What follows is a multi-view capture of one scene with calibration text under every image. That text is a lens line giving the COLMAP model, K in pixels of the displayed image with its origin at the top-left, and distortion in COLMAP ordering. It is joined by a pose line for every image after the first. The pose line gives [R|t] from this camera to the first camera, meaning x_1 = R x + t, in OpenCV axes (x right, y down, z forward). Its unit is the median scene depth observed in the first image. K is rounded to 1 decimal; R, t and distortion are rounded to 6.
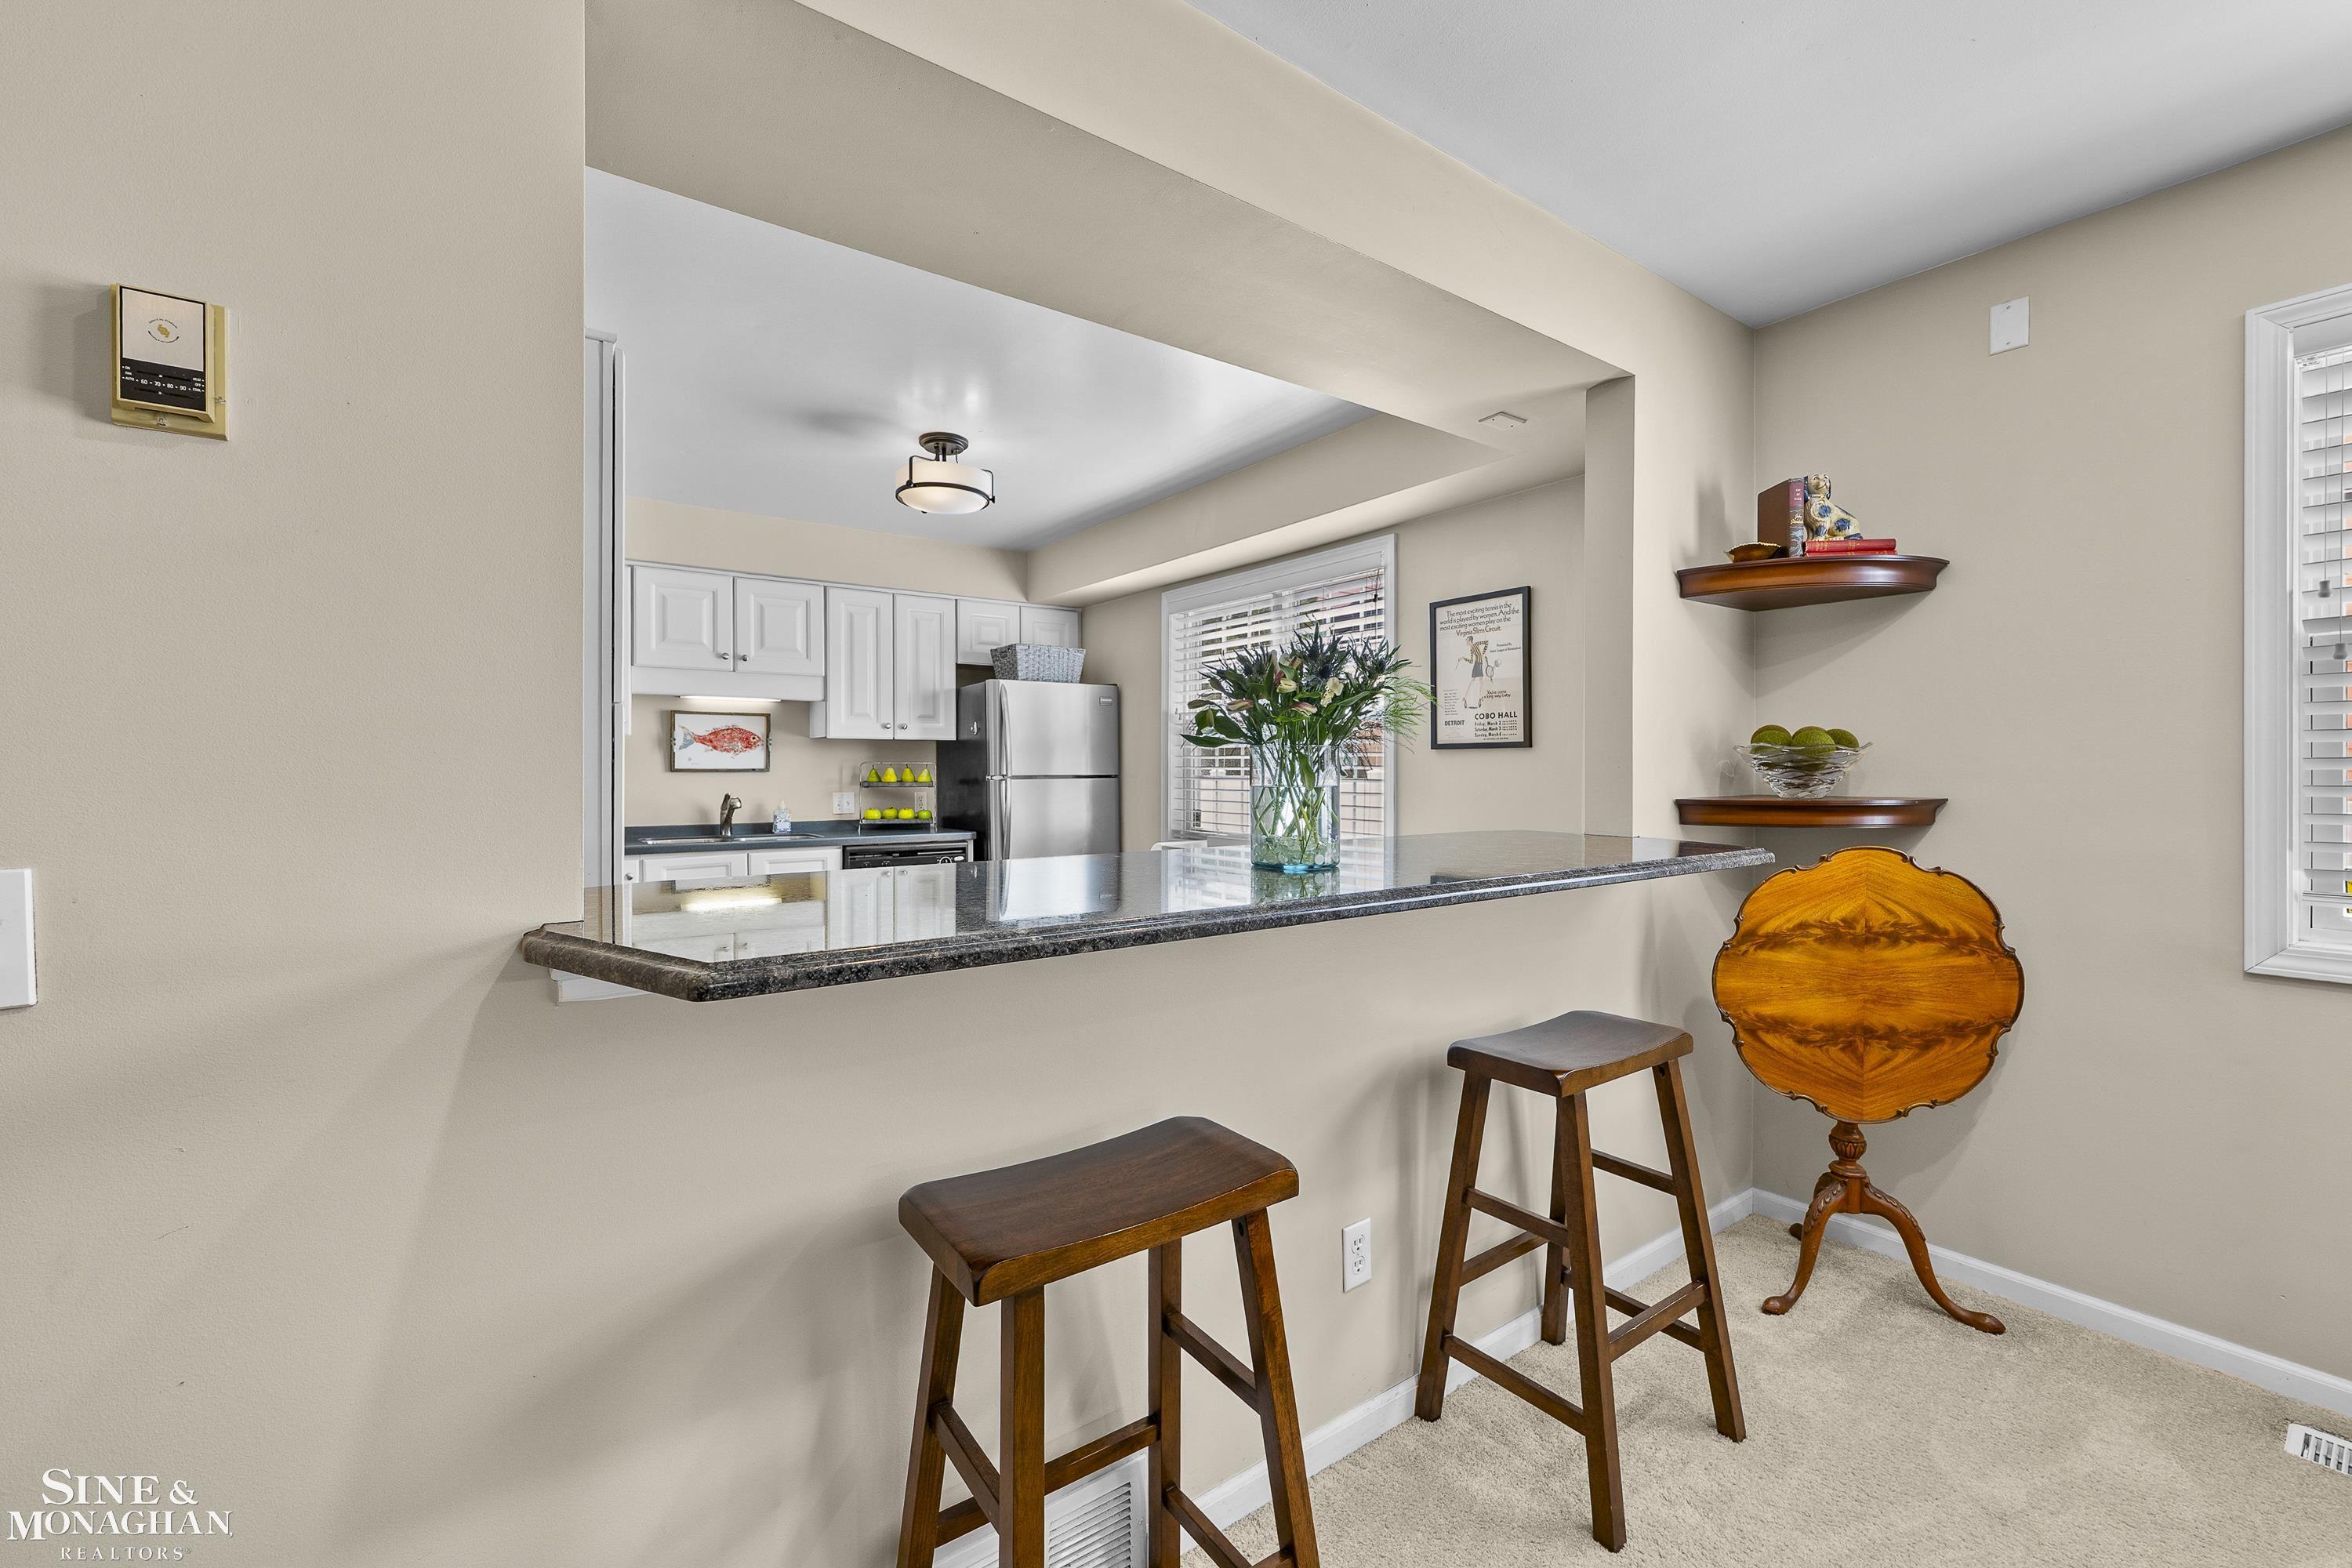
lens RADIAL K [[958.6, 0, 1166.4], [0, 958.6, 766.4], [0, 0, 1]] dist [0.002833, 0.000337]
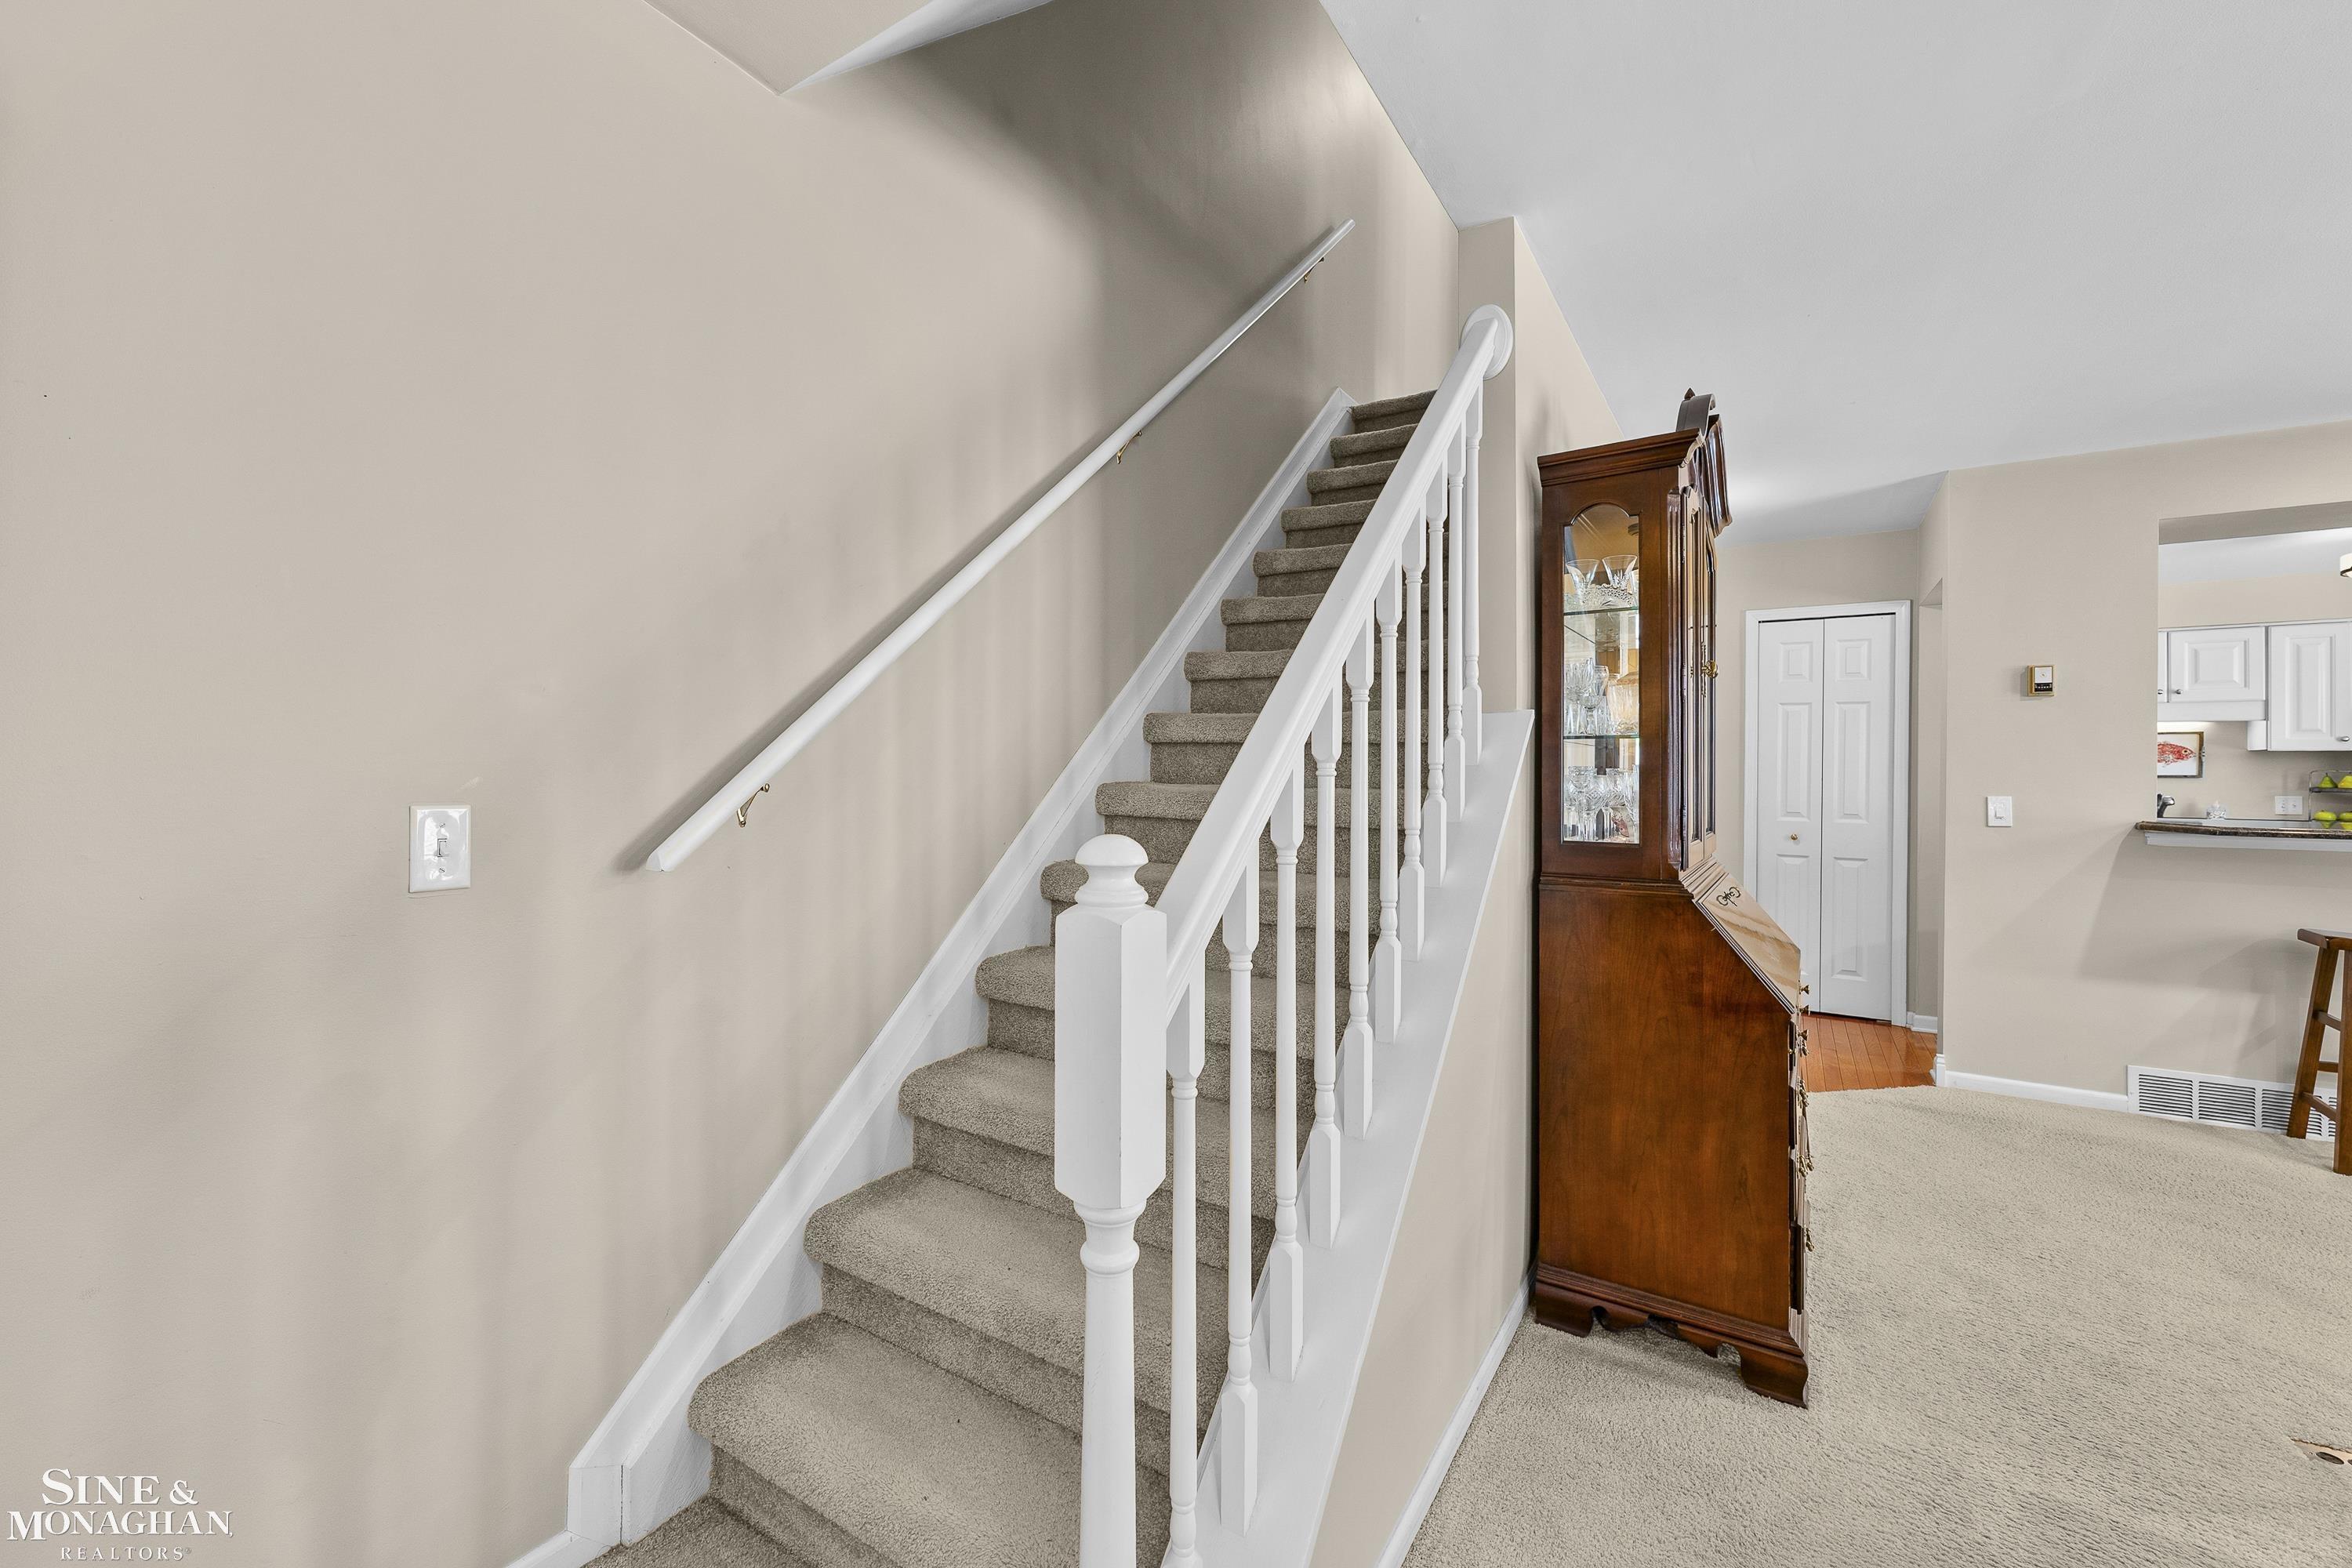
lens RADIAL K [[958.6, 0, 1166.4], [0, 958.6, 766.4], [0, 0, 1]] dist [0.002833, 0.000337]
pose [[0.365057, 0.002801, -0.930981, 0.282827], [-0.005217, 0.999986, 0.000963, -0.003744], [0.930971, 0.004506, 0.365066, -0.774026]]
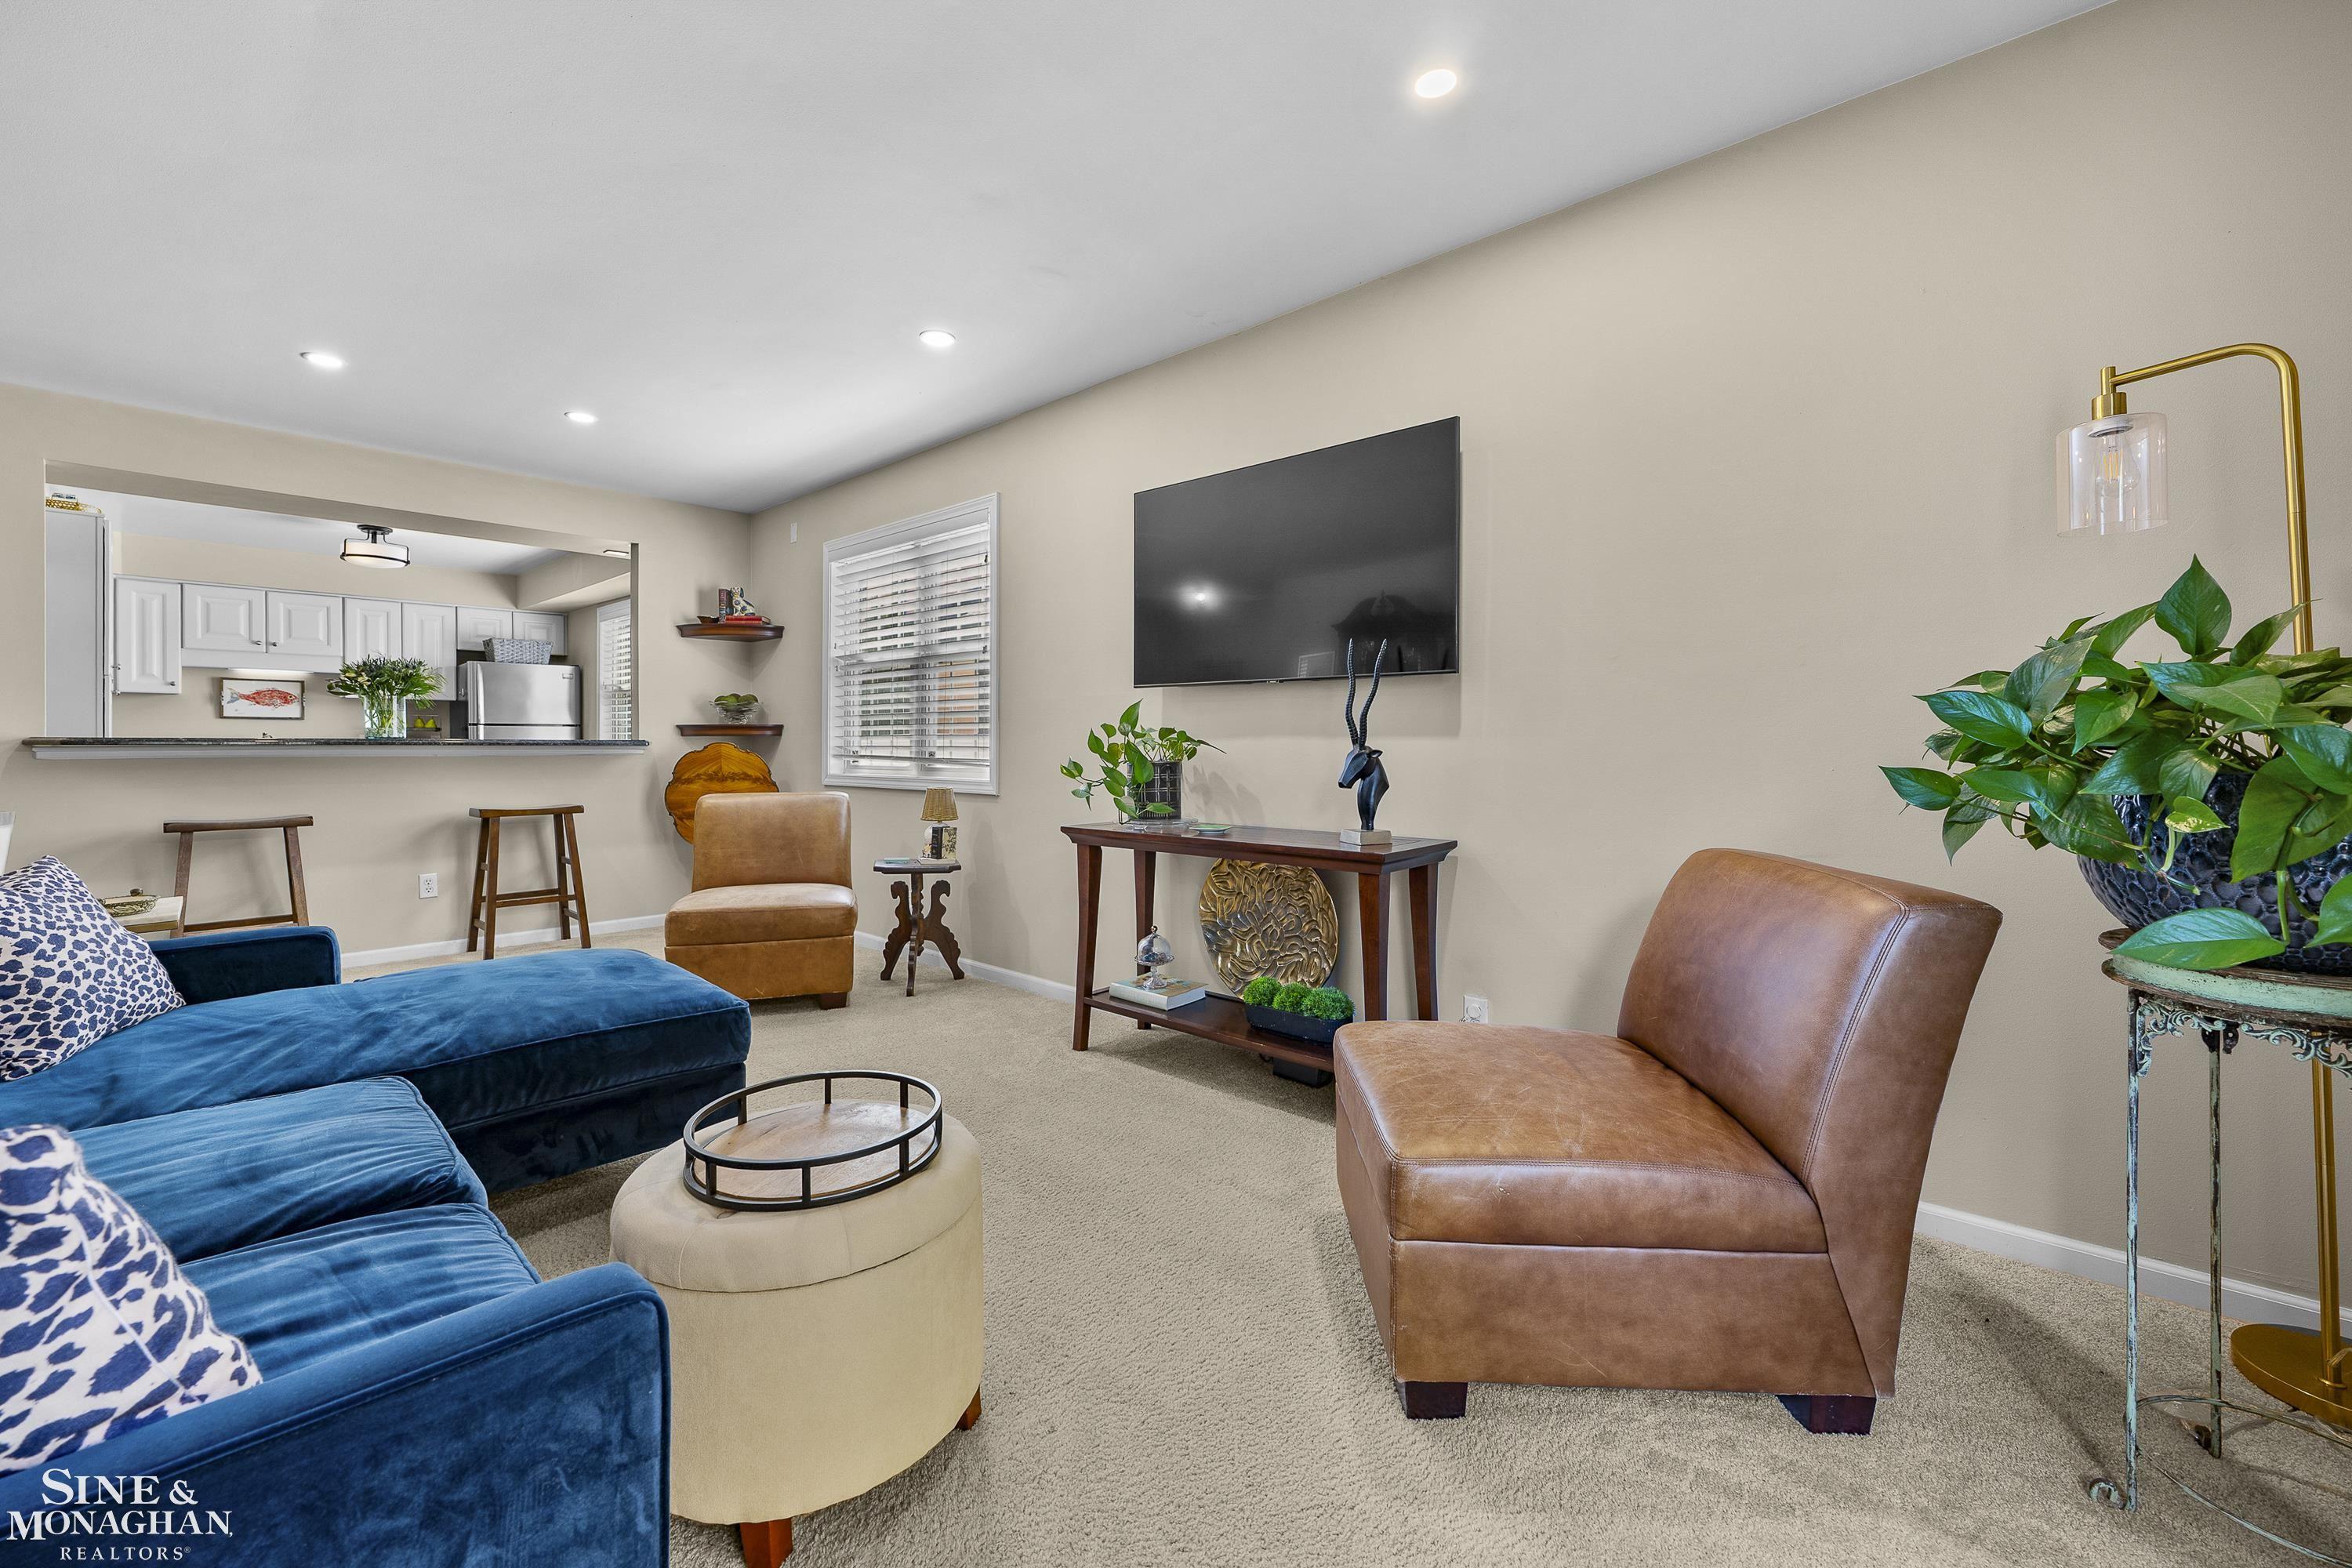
lens RADIAL K [[939.2, 0, 1175.0], [0, 939.2, 745.6], [0, 0, 1]] dist [-0.000169, -0.000136]
pose [[0.977265, 0.002484, 0.212006, 0.637934], [-0.003518, 0.999984, 0.004500, 0.036809], [-0.211992, -0.005144, 0.977258, -0.762118]]
